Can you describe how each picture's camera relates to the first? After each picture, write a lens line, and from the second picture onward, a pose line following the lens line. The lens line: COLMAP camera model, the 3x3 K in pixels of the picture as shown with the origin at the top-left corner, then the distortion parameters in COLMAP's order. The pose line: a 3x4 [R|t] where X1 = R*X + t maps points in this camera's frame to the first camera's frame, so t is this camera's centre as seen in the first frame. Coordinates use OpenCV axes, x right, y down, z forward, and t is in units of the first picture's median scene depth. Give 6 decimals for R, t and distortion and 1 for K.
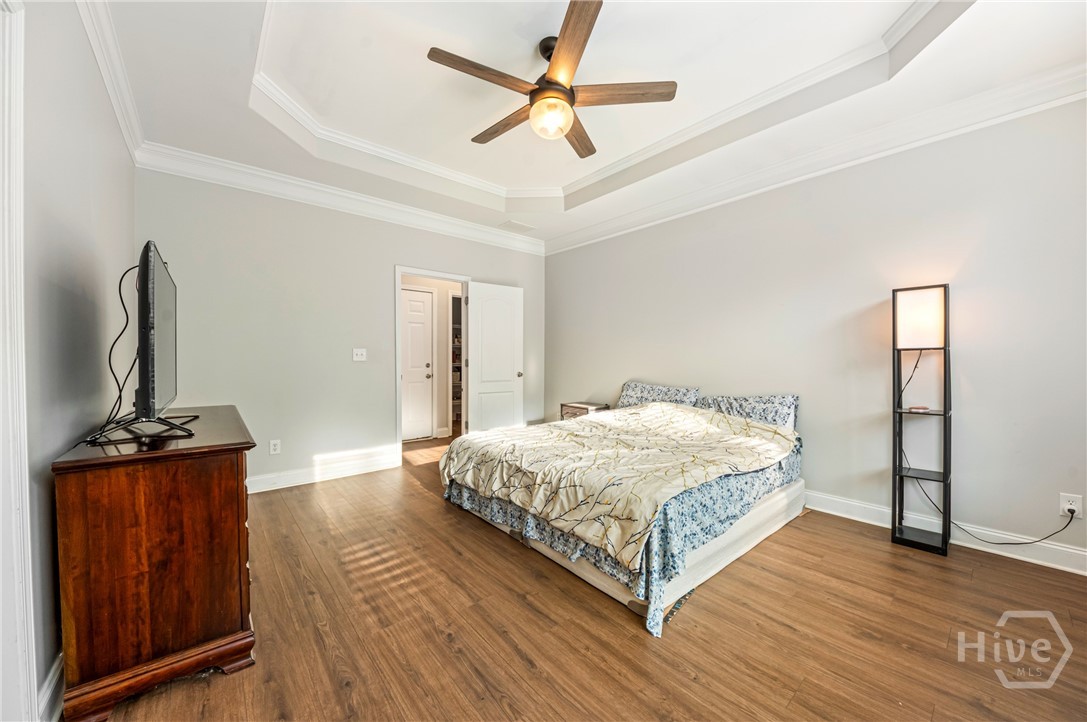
lens RADIAL K [[401.2, 0, 545.3], [0, 401.2, 363.3], [0, 0, 1]] dist [0.001661, -0.000067]
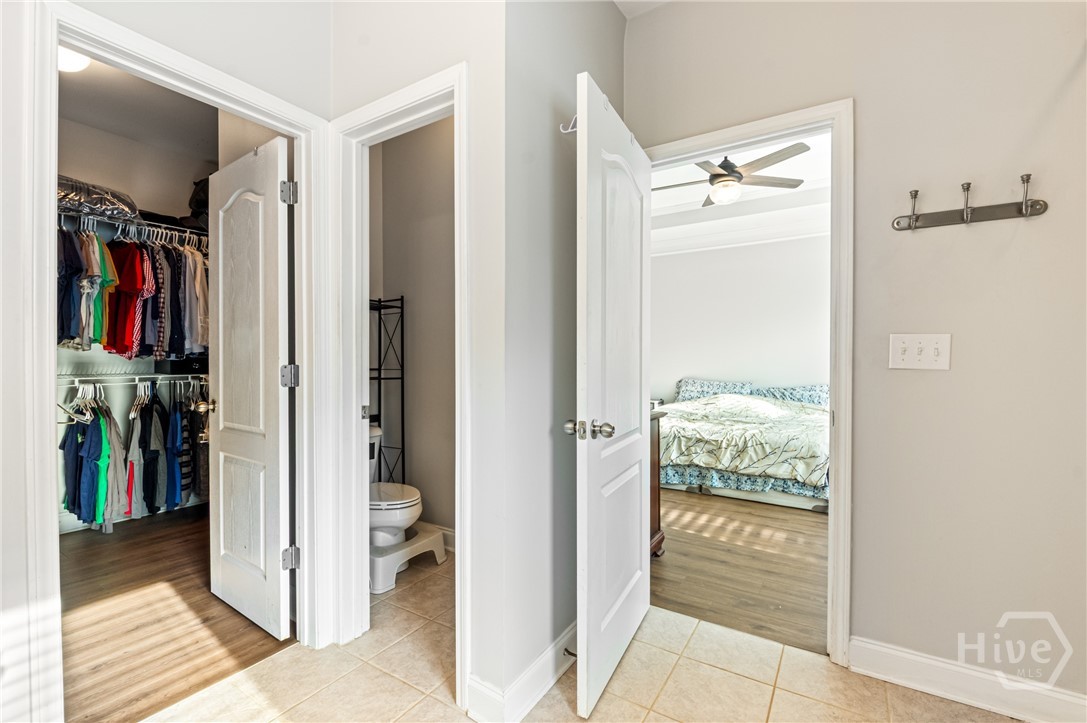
lens RADIAL K [[475.0, 0, 544.6], [0, 475.0, 363.5], [0, 0, 1]] dist [-0.009045, -0.002341]
pose [[0.960822, -0.008051, 0.277050, -1.081109], [0.009249, 0.999953, -0.003019, 0.000419], [-0.277013, 0.005464, 0.960851, -0.441236]]
